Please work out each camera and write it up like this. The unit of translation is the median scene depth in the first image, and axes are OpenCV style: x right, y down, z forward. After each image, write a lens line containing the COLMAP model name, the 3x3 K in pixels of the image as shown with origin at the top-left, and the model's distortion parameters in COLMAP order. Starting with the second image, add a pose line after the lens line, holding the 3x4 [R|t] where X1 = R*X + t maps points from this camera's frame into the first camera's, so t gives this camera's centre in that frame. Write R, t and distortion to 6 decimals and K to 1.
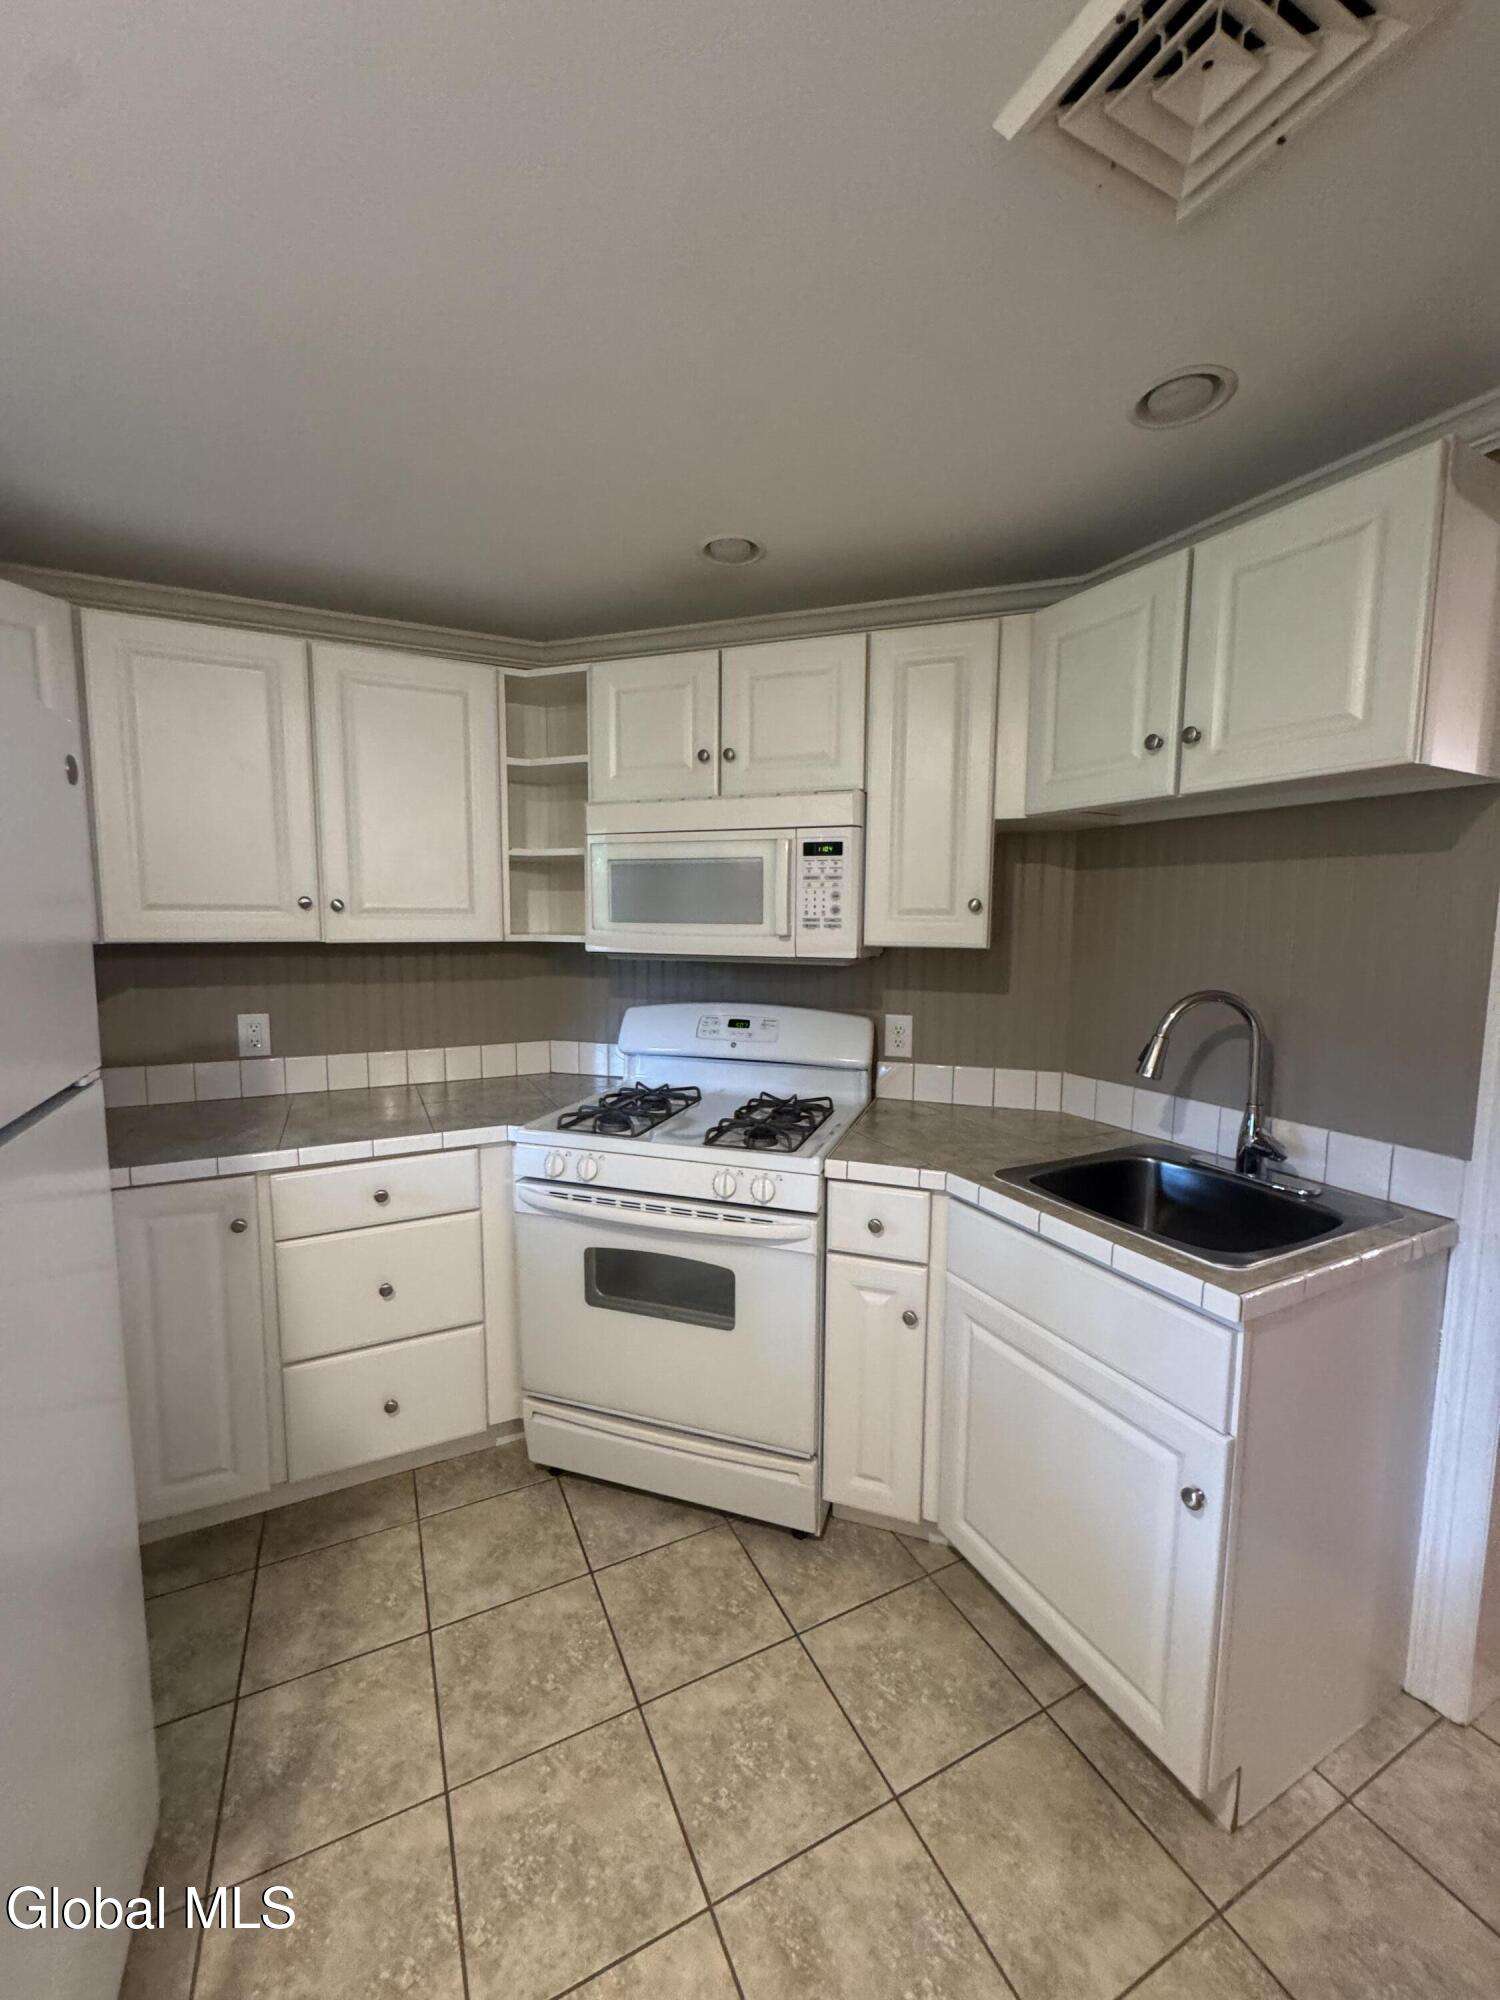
lens RADIAL K [[795.9, 0, 749.2], [0, 795.9, 995.9], [0, 0, 1]] dist [-0.003965, 0.000239]
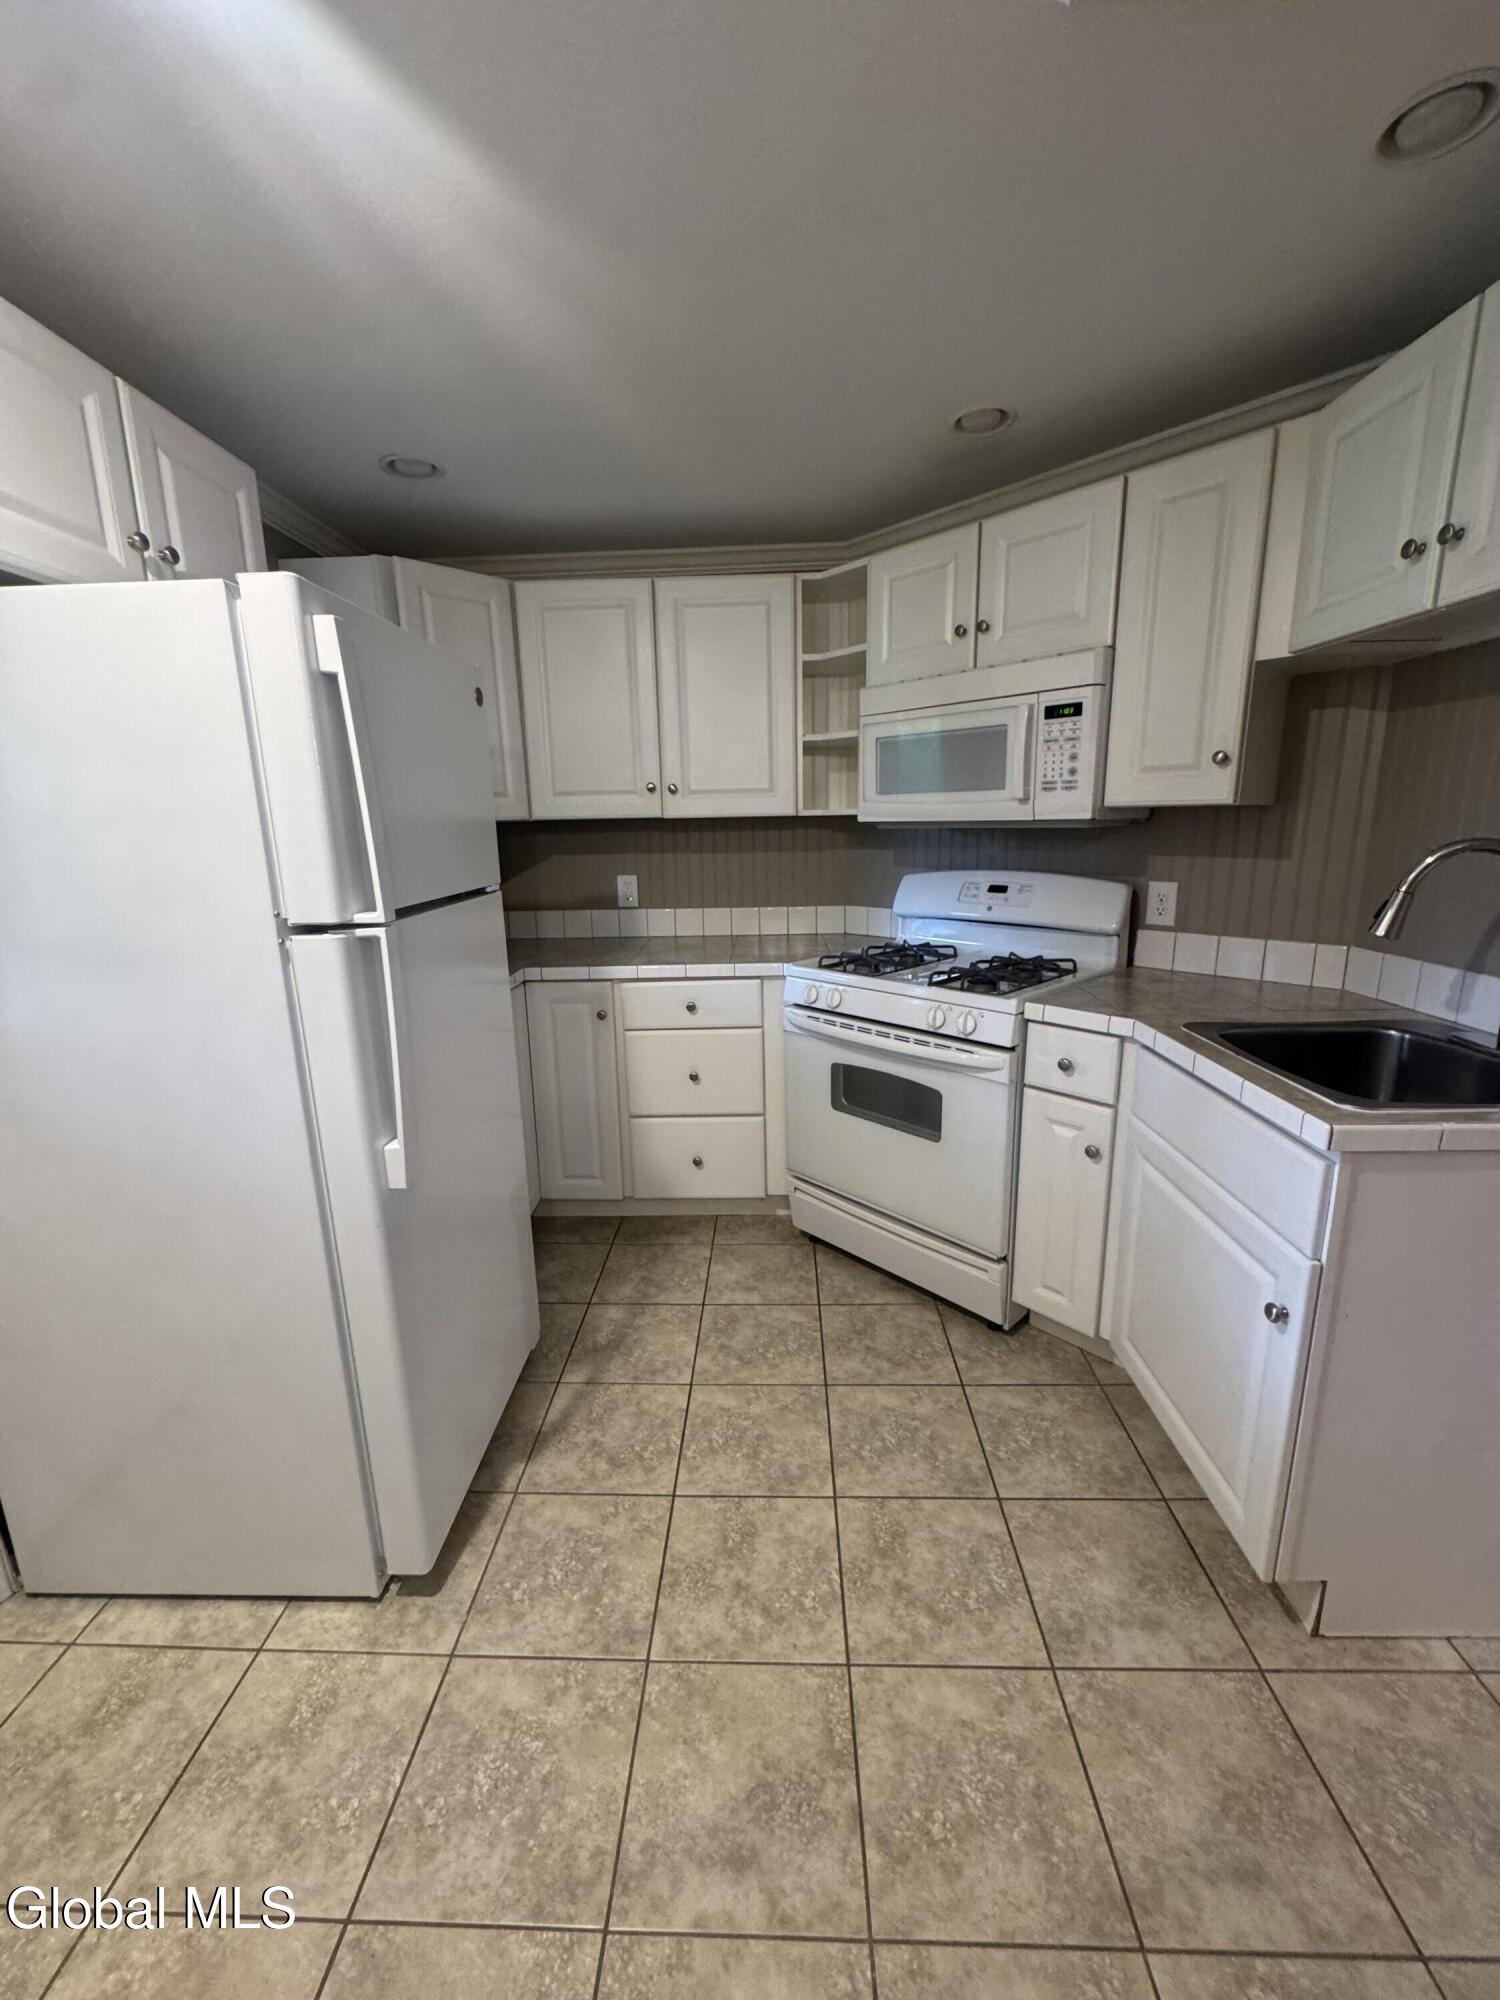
lens RADIAL K [[795.9, 0, 749.2], [0, 795.9, 995.9], [0, 0, 1]] dist [-0.003965, 0.000239]
pose [[0.881334, 0.079006, -0.465842, 0.247369], [-0.021508, 0.991607, 0.127484, 0.059056], [0.472004, -0.102337, 0.875636, -0.130067]]
